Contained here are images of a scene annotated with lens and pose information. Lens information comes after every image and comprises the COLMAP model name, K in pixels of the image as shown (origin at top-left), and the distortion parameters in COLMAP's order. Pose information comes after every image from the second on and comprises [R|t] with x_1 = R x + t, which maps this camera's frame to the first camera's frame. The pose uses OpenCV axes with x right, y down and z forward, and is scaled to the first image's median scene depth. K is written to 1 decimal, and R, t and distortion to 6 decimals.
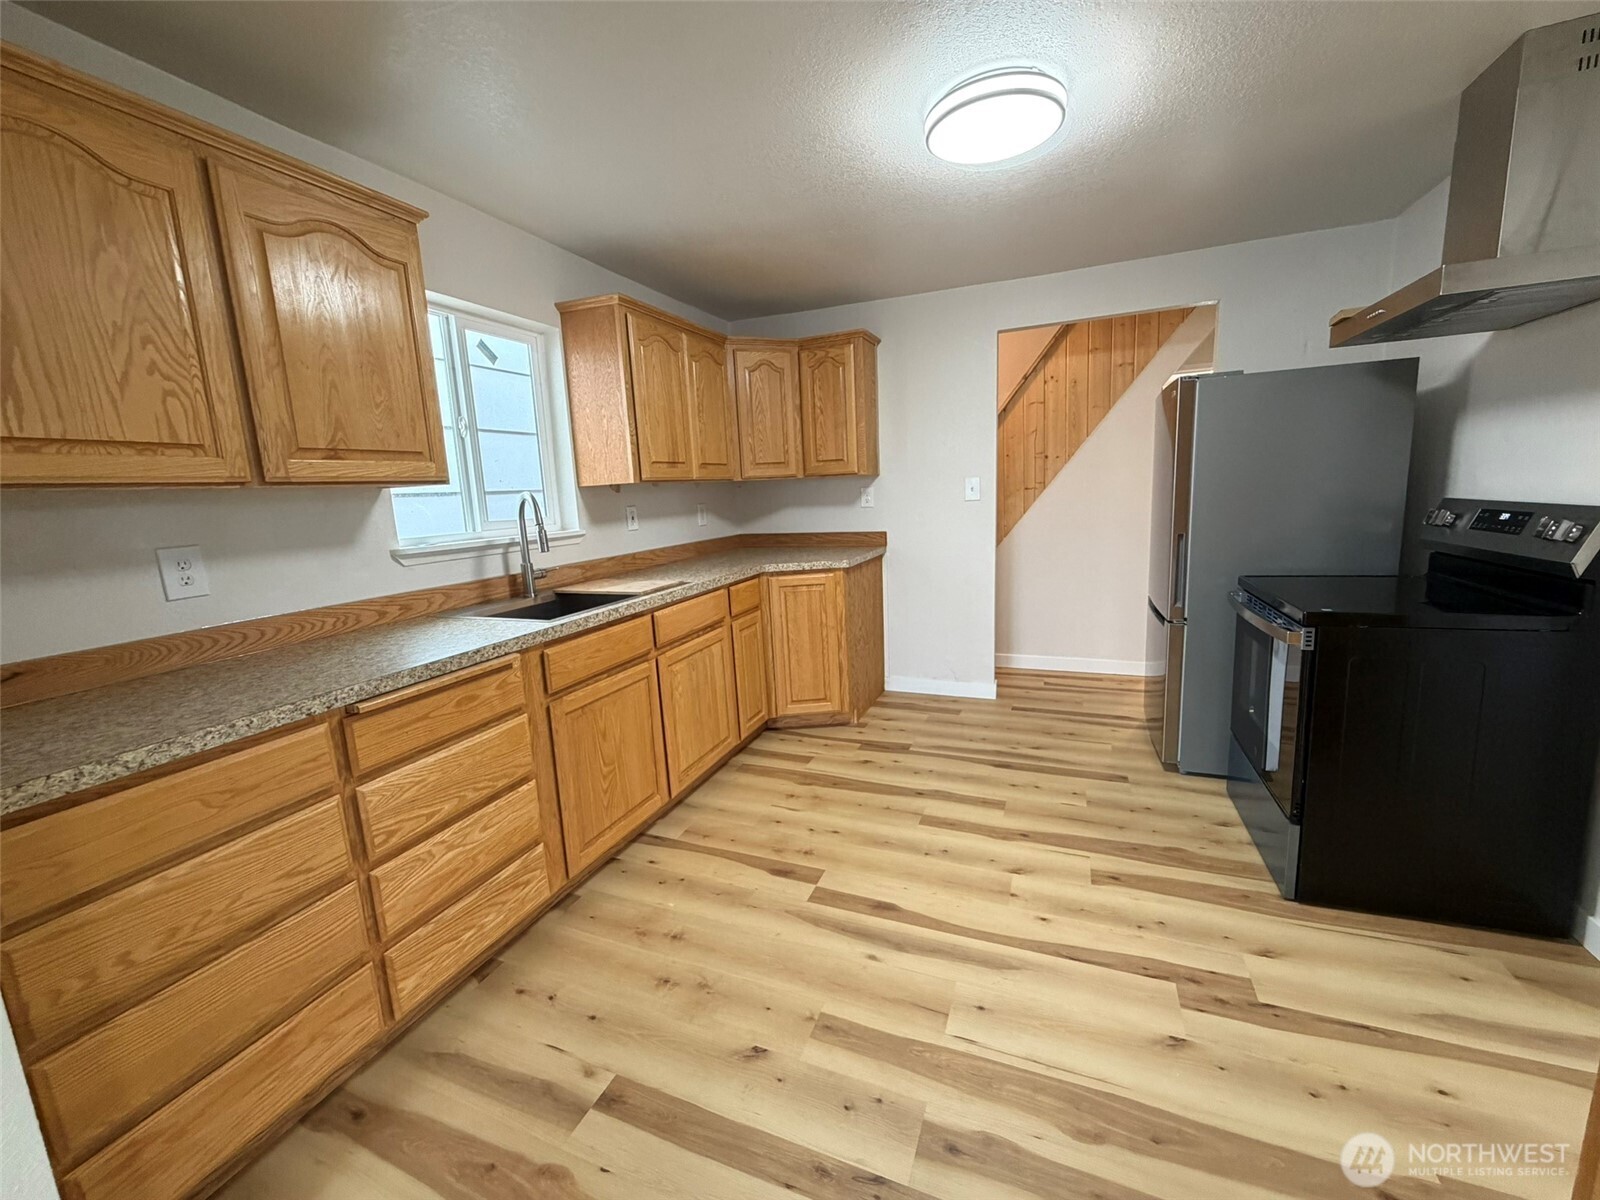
lens RADIAL K [[644.7, 0, 798.9], [0, 644.7, 599.3], [0, 0, 1]] dist [-0.001376, 0.000294]
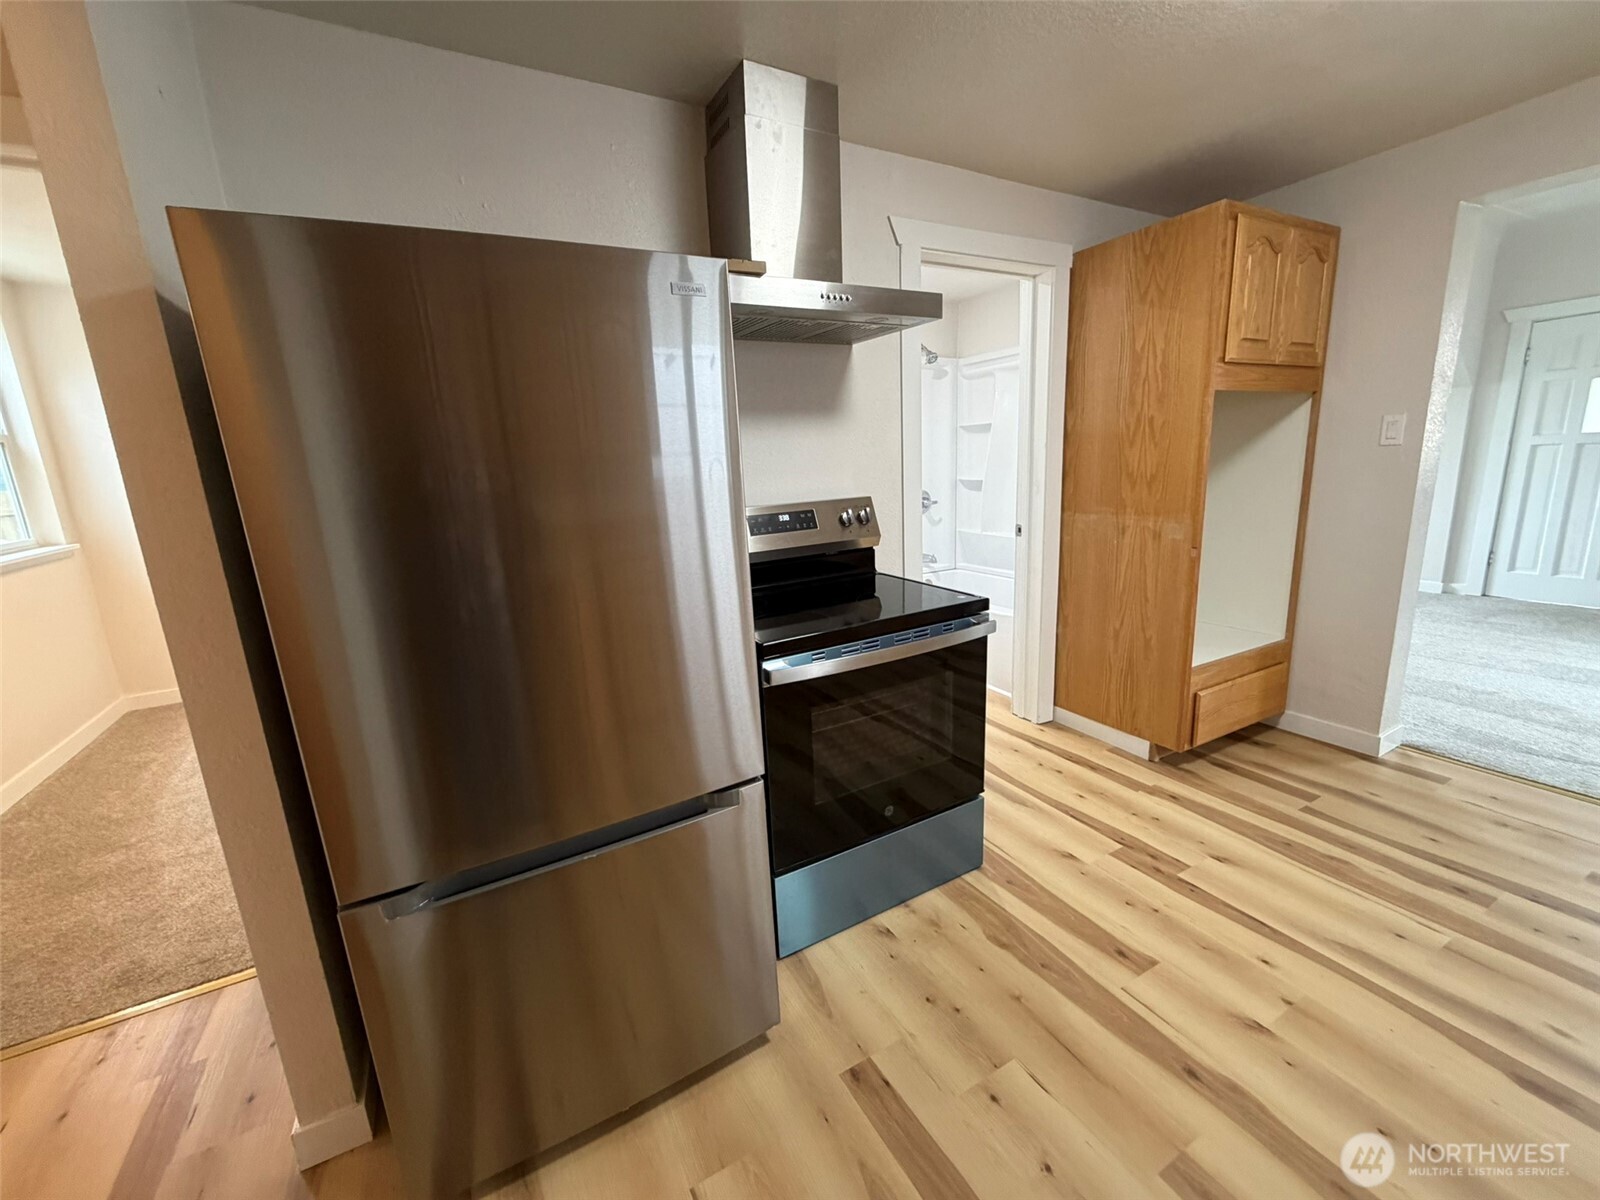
lens RADIAL K [[646.9, 0, 800.1], [0, 646.9, 597.9], [0, 0, 1]] dist [-0.000601, 0.000406]
pose [[-0.775739, -0.053906, 0.628747, 0.273894], [0.188396, 0.931125, 0.312271, -0.271332], [-0.602275, 0.360695, -0.712154, 1.437373]]
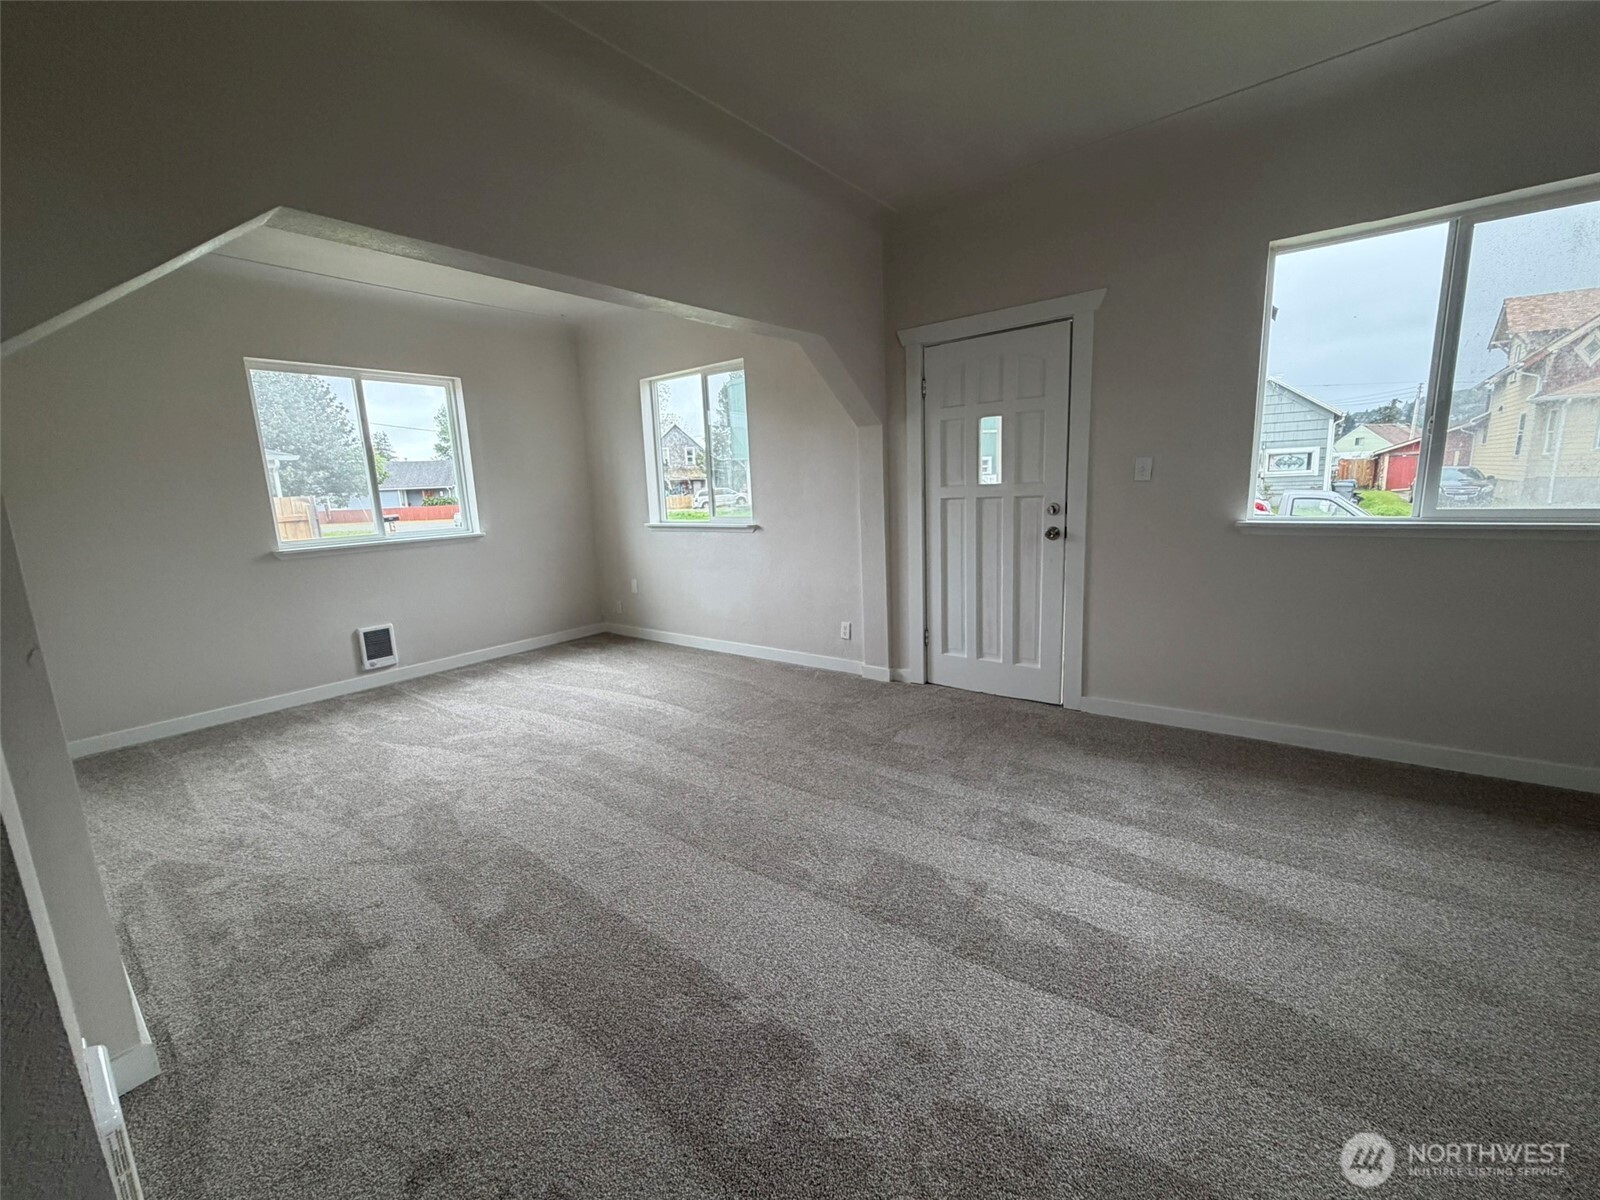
lens RADIAL K [[651.0, 0, 794.3], [0, 651.0, 601.2], [0, 0, 1]] dist [-0.001977, -0.000073]
pose [[-0.960377, 0.036251, 0.276336, -0.267903], [0.129548, 0.935947, 0.327447, -0.005553], [-0.246766, 0.350271, -0.903558, 0.152619]]
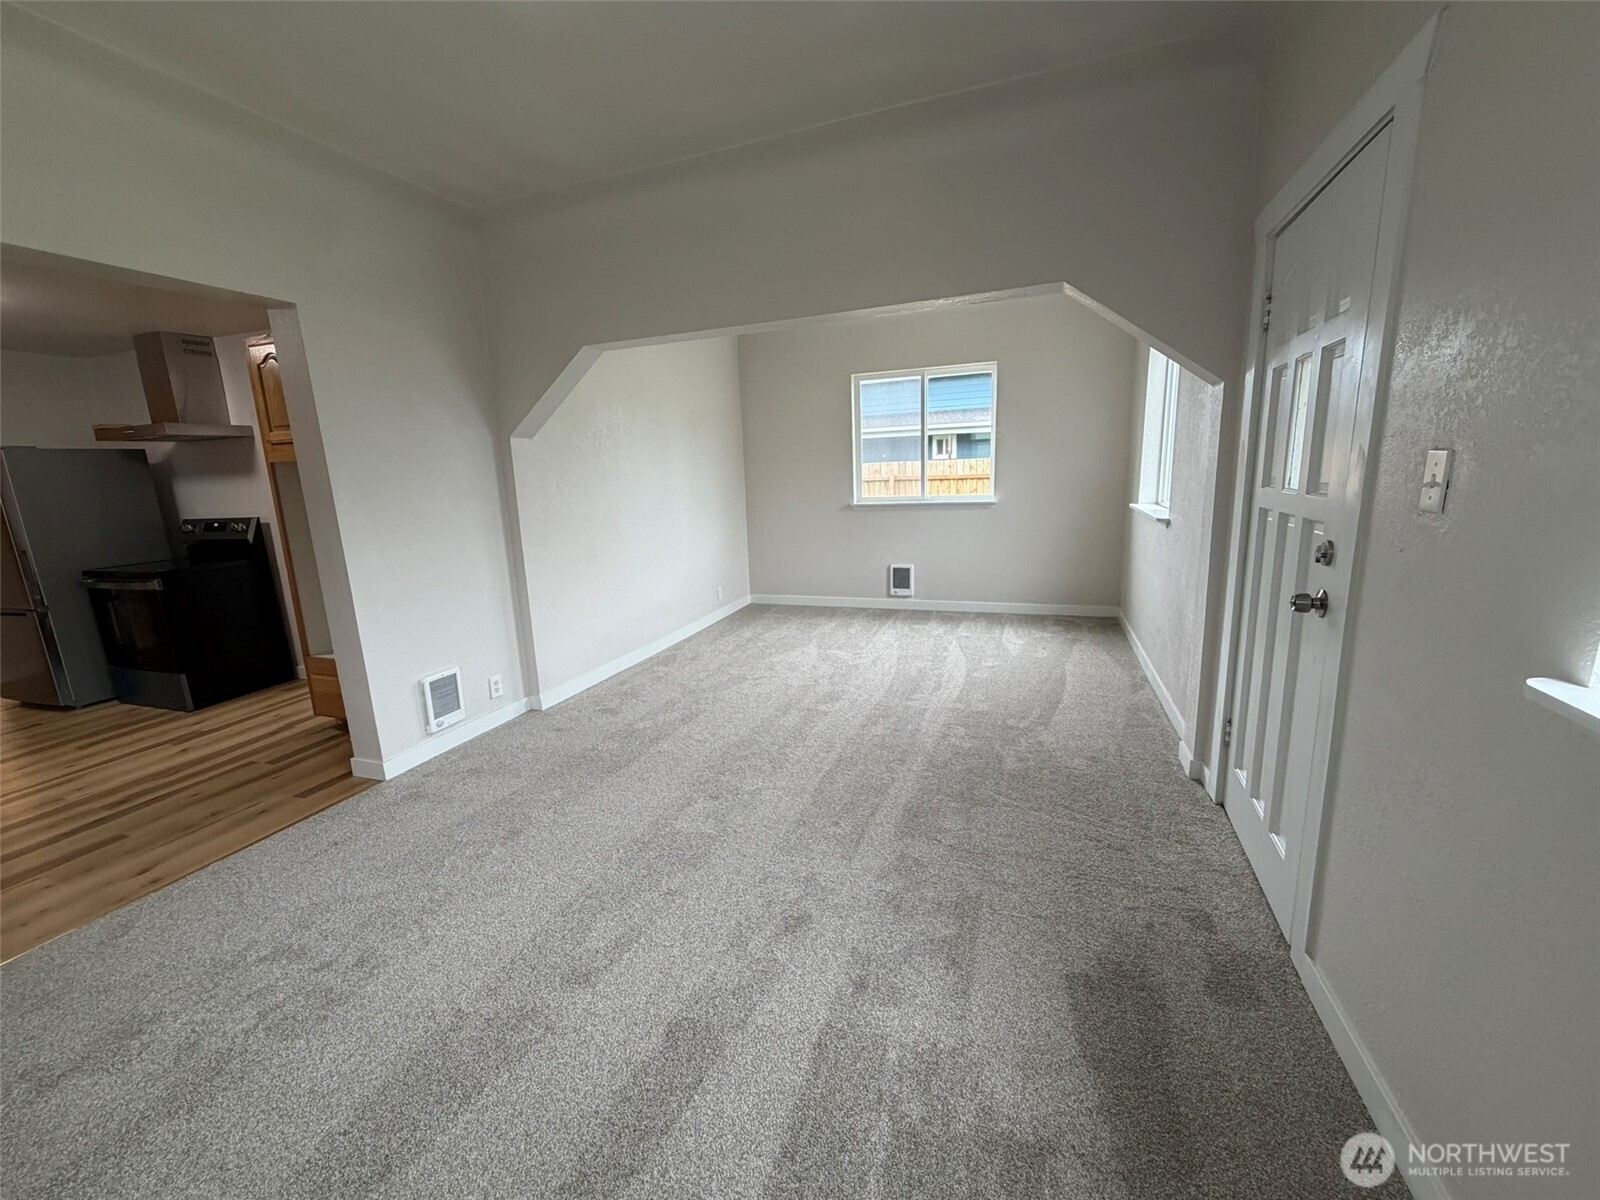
lens RADIAL K [[644.7, 0, 798.9], [0, 644.7, 599.3], [0, 0, 1]] dist [-0.001376, 0.000294]
pose [[-0.041909, -0.153584, 0.987246, -1.055837], [0.213235, 0.963974, 0.159015, 0.165788], [-0.976102, 0.217179, -0.007650, -0.779490]]
